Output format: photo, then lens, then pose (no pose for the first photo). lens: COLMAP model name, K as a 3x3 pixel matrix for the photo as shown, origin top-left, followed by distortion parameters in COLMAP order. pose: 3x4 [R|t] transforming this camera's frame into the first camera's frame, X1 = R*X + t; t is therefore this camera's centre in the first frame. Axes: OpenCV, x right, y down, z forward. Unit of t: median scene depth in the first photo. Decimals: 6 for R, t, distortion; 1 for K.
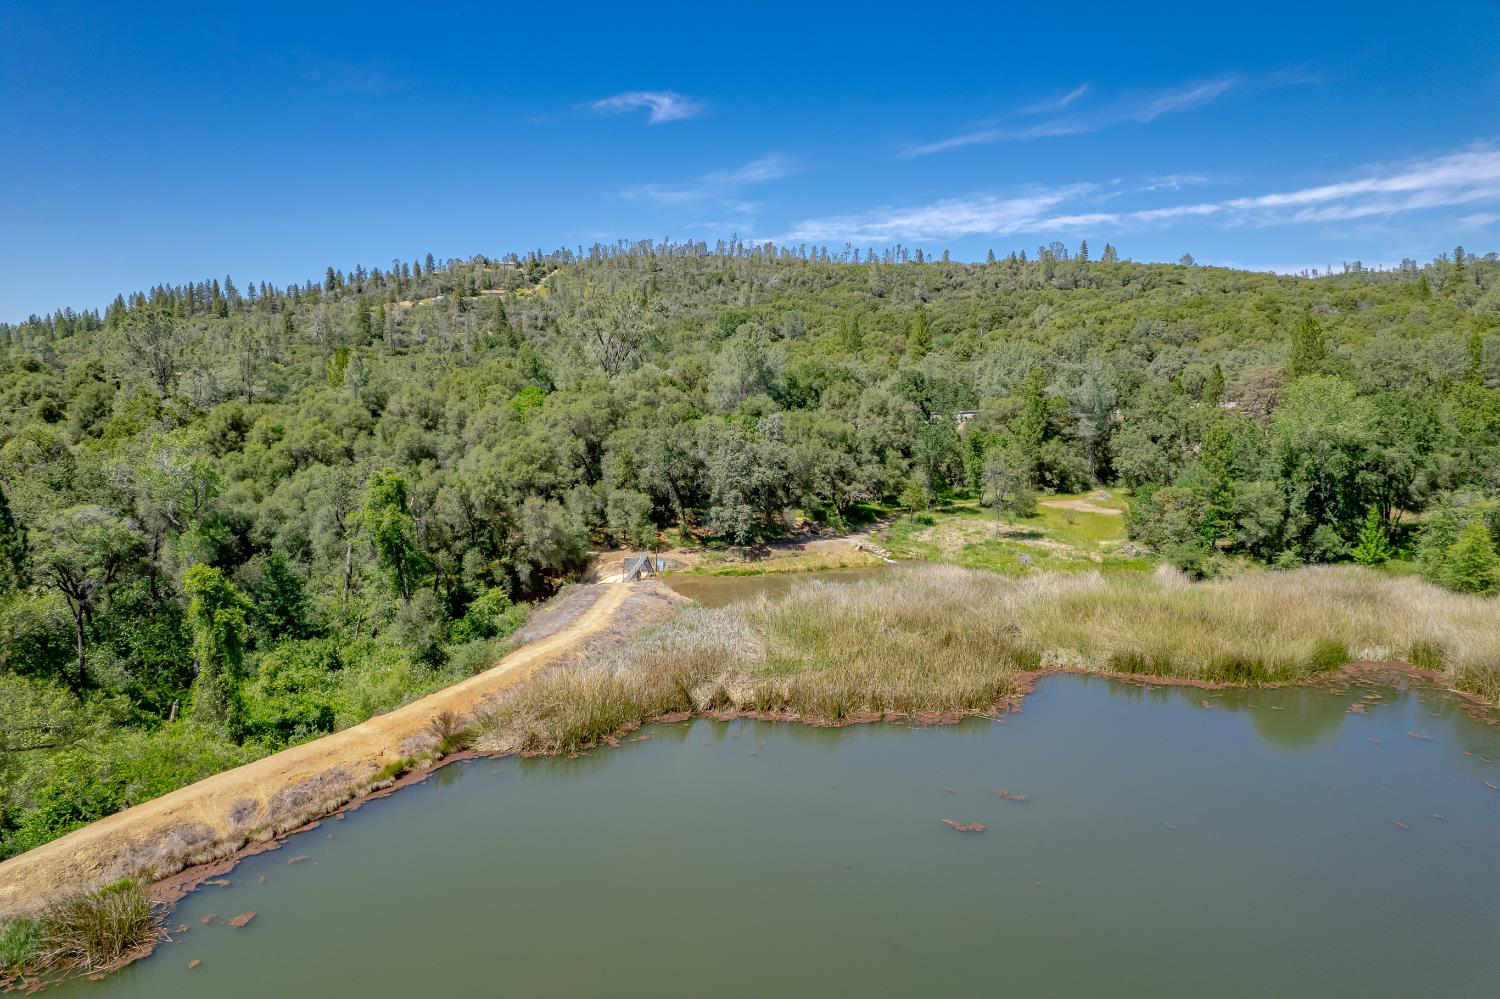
lens RADIAL K [[987.0, 0, 727.9], [0, 987.0, 522.6], [0, 0, 1]] dist [-0.093207, 0.079474]
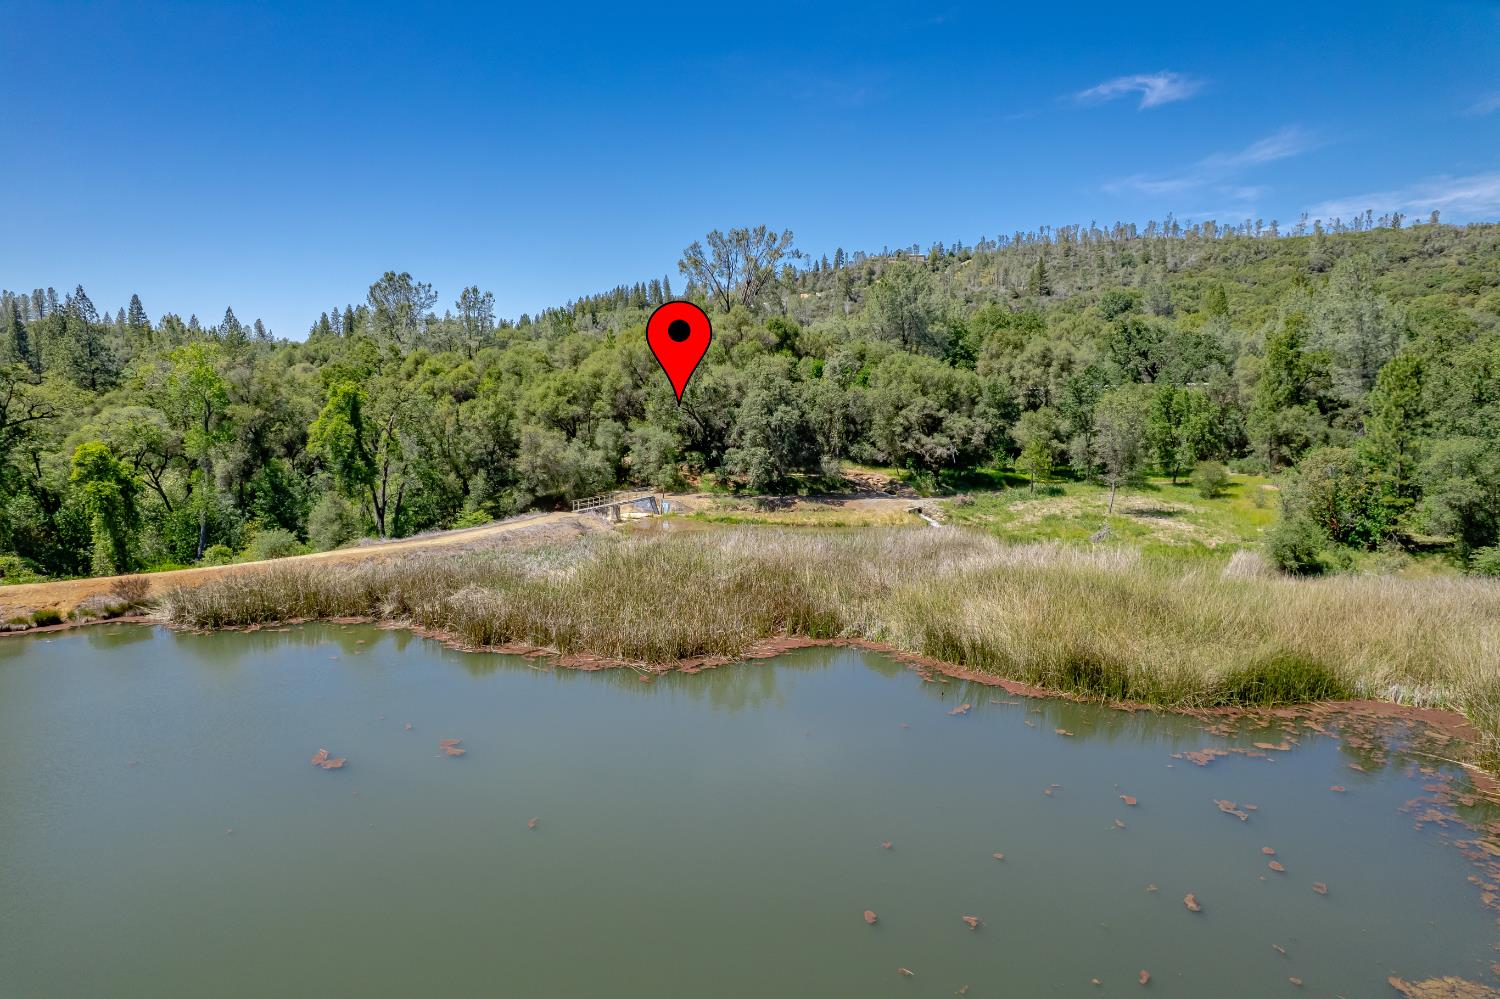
lens RADIAL K [[978.3, 0, 736.9], [0, 978.3, 534.0], [0, 0, 1]] dist [-0.089837, 0.077548]
pose [[0.886053, 0.078403, -0.456907, 0.102401], [-0.075754, 0.996834, 0.024148, 0.010206], [0.457354, 0.013216, 0.889187, 0.053569]]
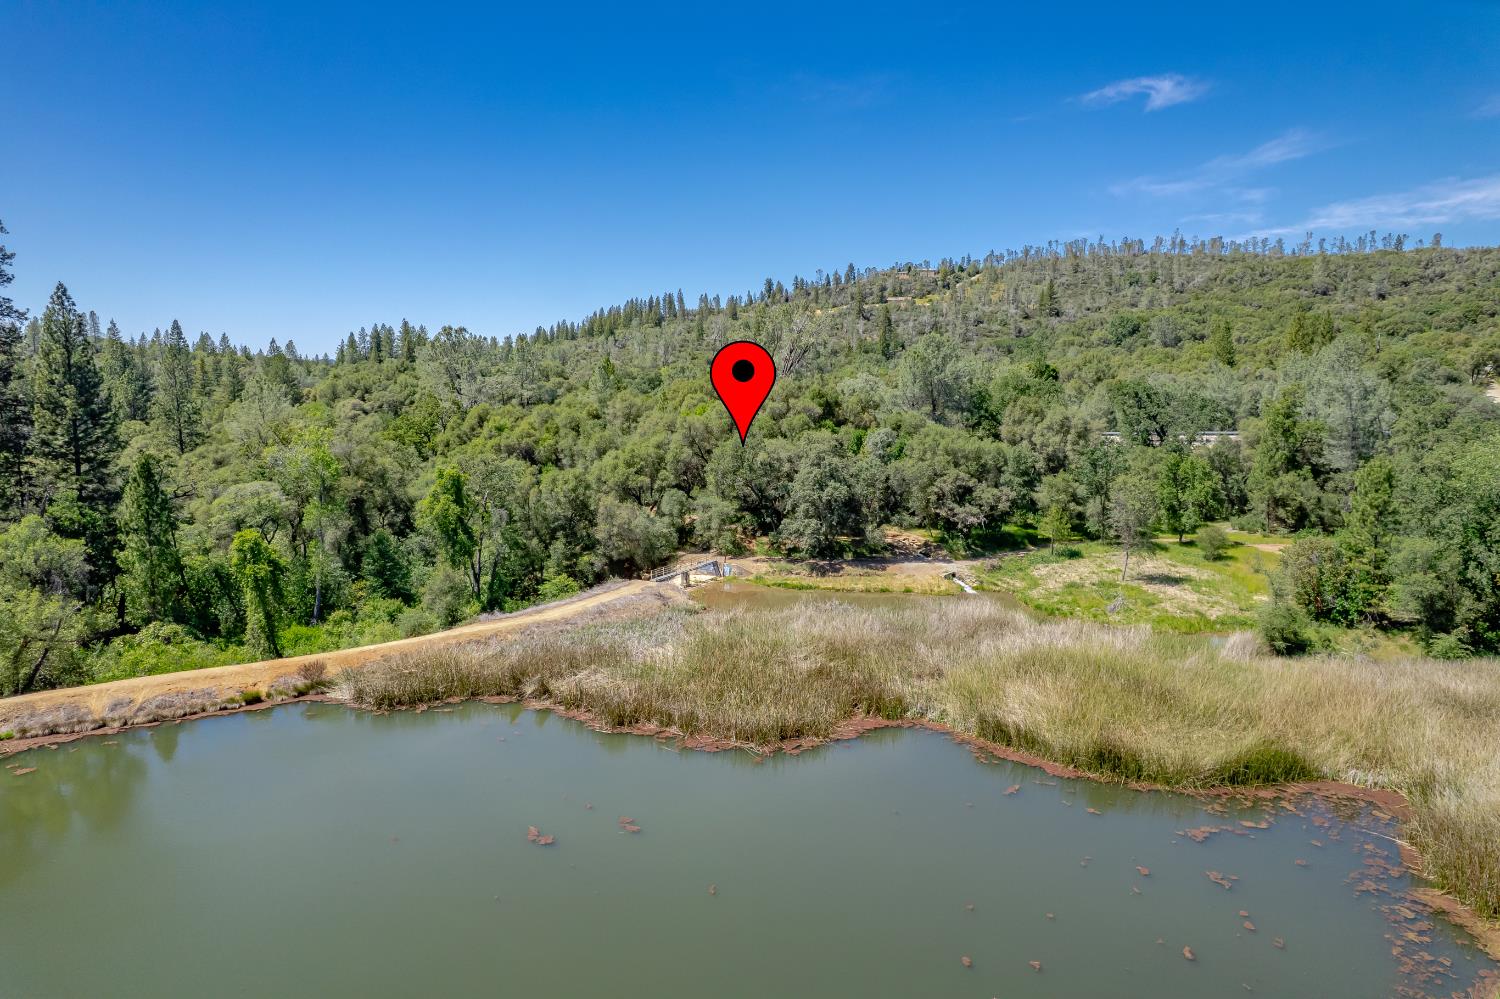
lens RADIAL K [[987.0, 0, 727.9], [0, 987.0, 522.6], [0, 0, 1]] dist [-0.093207, 0.079474]
pose [[0.880696, 0.074771, -0.467743, 0.103161], [-0.076043, 0.996973, 0.016192, -0.006040], [0.467538, 0.021308, 0.883716, 0.019949]]
